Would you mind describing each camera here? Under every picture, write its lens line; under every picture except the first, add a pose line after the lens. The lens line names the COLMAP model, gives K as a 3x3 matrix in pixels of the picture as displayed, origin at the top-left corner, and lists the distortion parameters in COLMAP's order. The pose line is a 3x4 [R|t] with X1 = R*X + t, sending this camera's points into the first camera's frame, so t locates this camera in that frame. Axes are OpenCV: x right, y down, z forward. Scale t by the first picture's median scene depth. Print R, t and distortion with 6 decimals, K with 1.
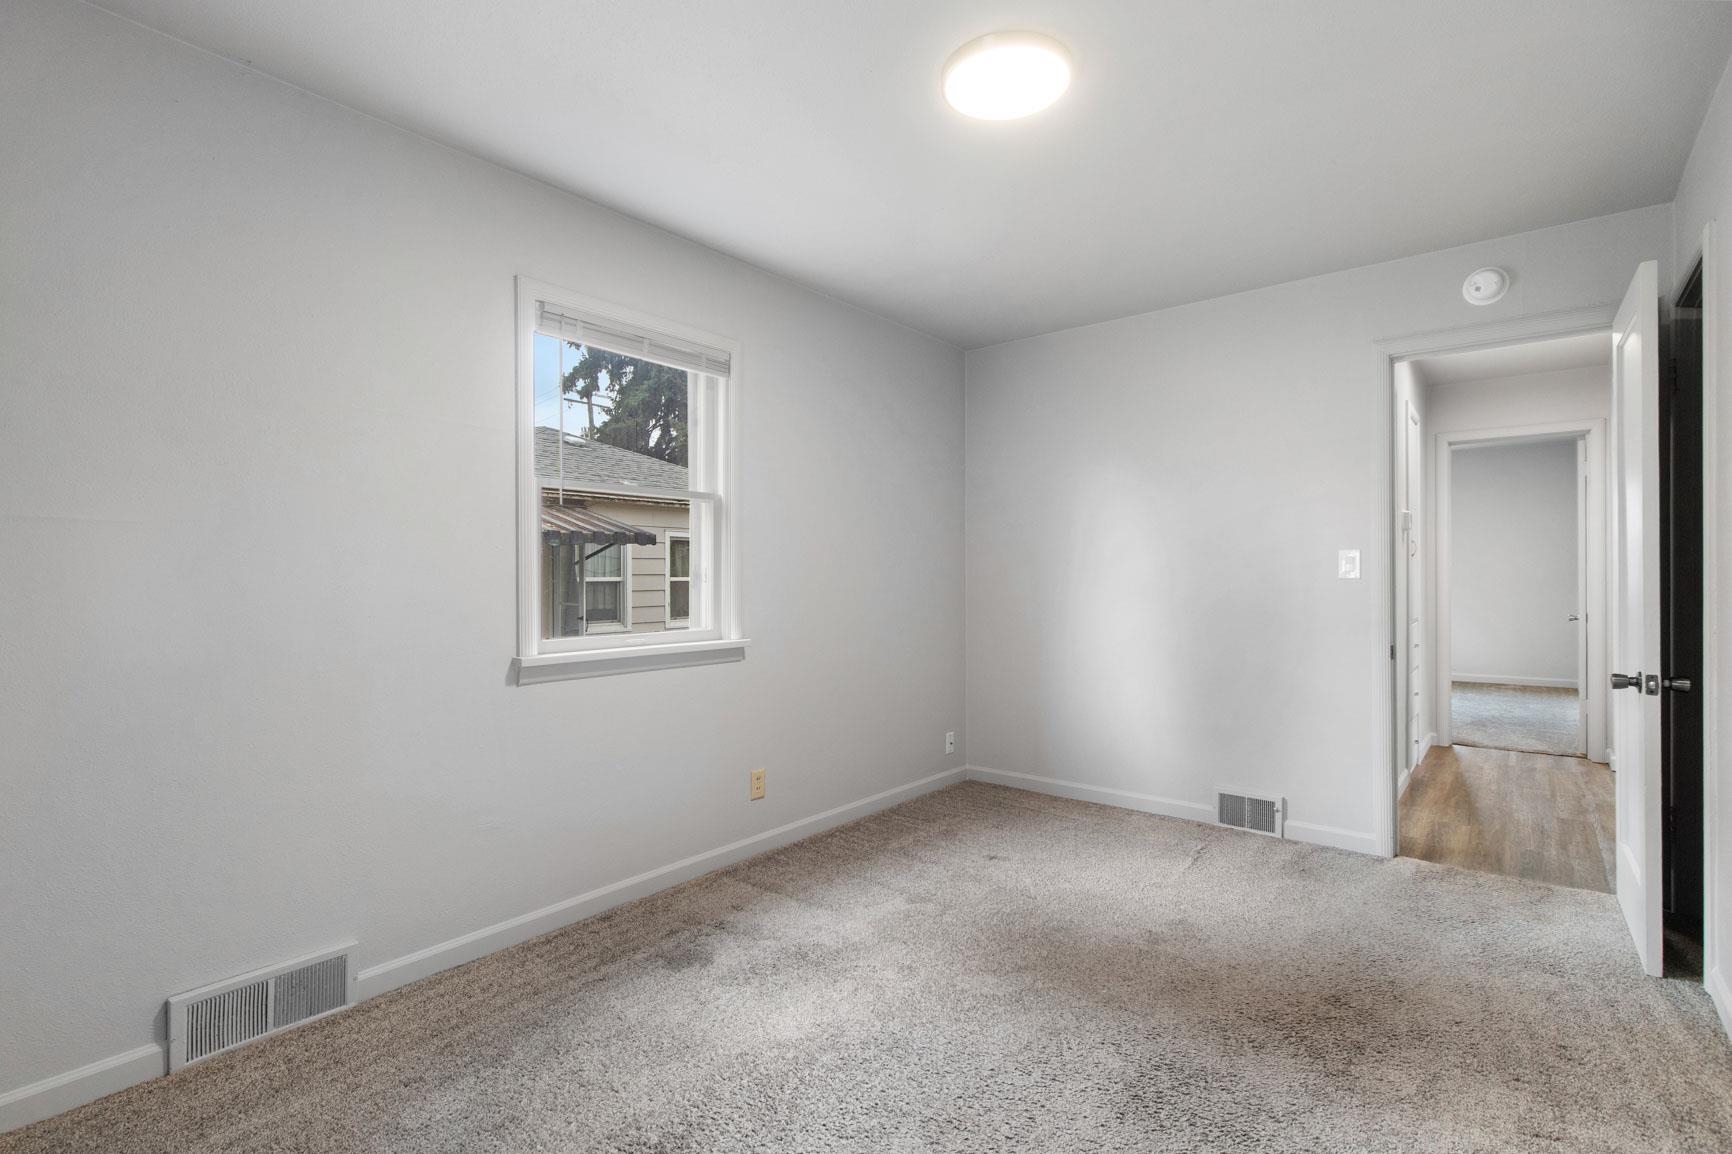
lens RADIAL K [[804.8, 0, 866.0], [0, 804.8, 577.0], [0, 0, 1]] dist [0.000115, 0.000205]
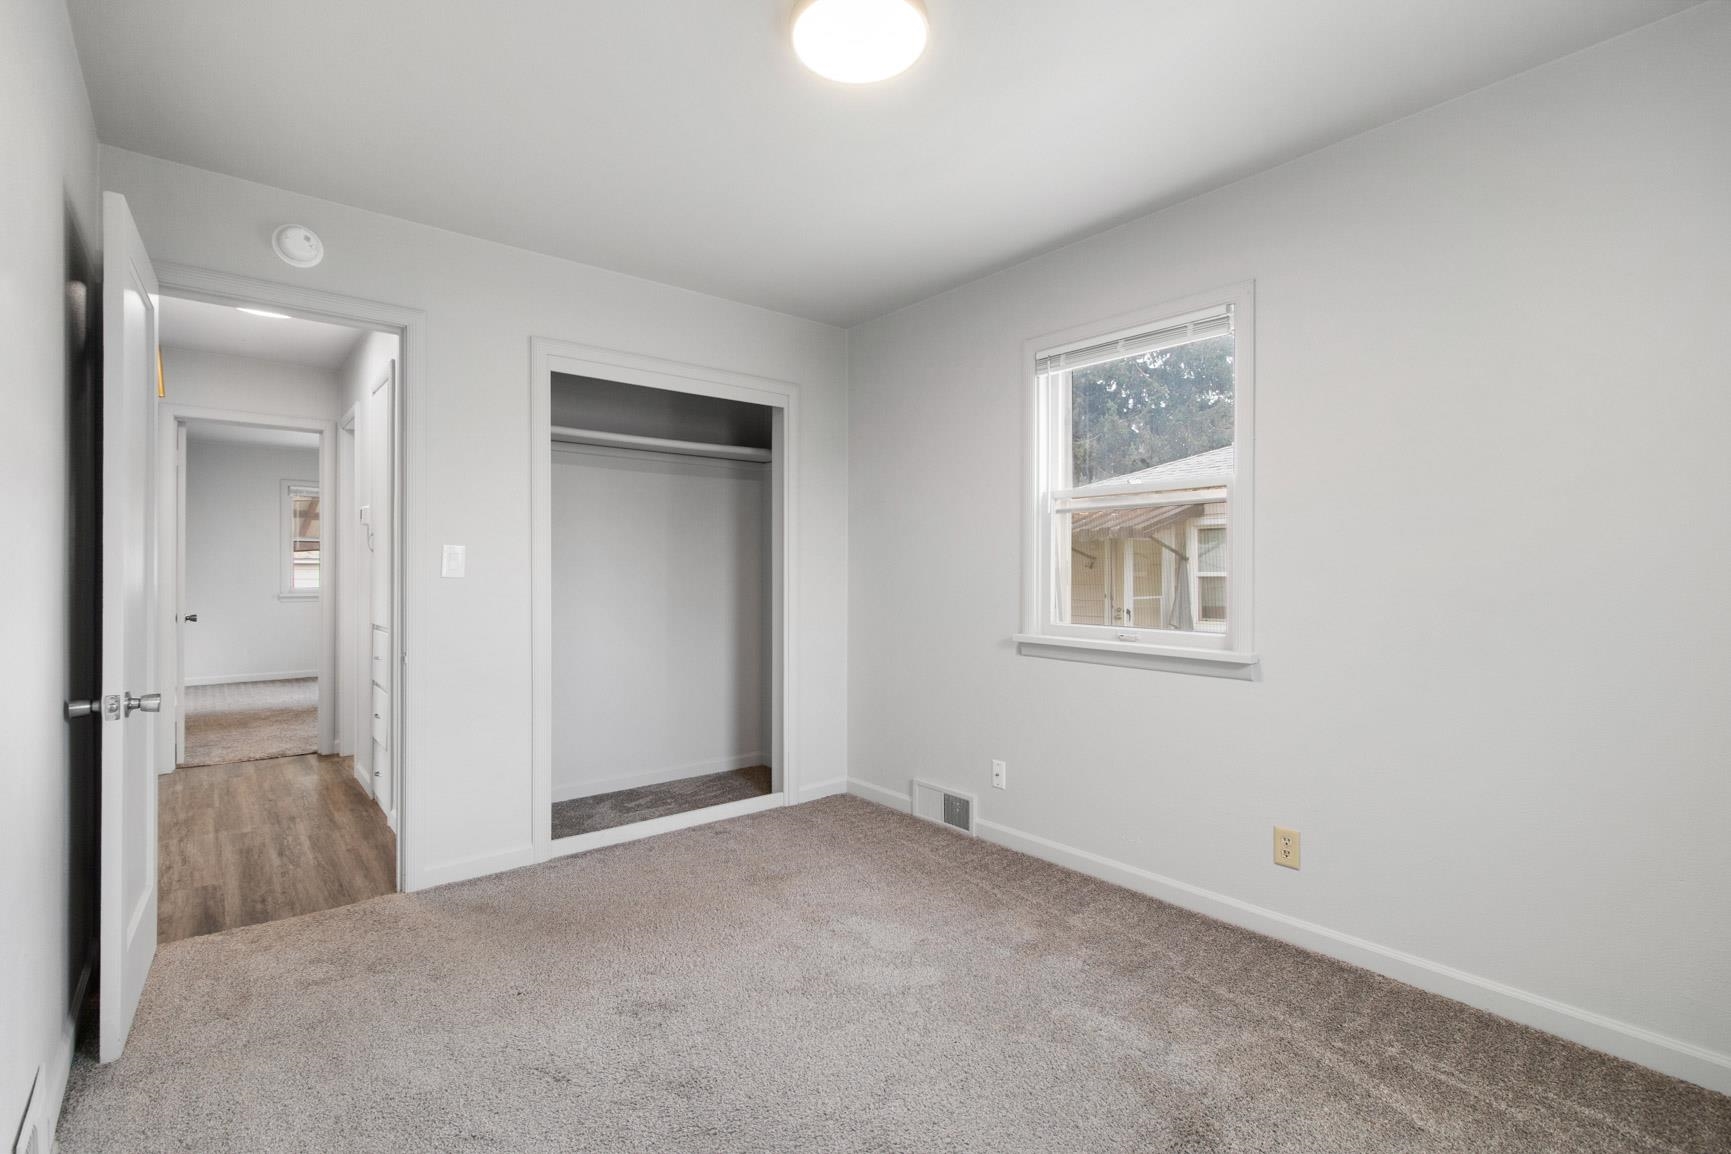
lens RADIAL K [[804.4, 0, 865.5], [0, 804.4, 577.0], [0, 0, 1]] dist [0.000115, 0.000205]
pose [[-0.210102, 0.008634, -0.977641, 0.887863], [-0.002339, 0.999954, 0.009333, -0.002538], [0.977677, 0.004248, -0.210072, 1.020317]]
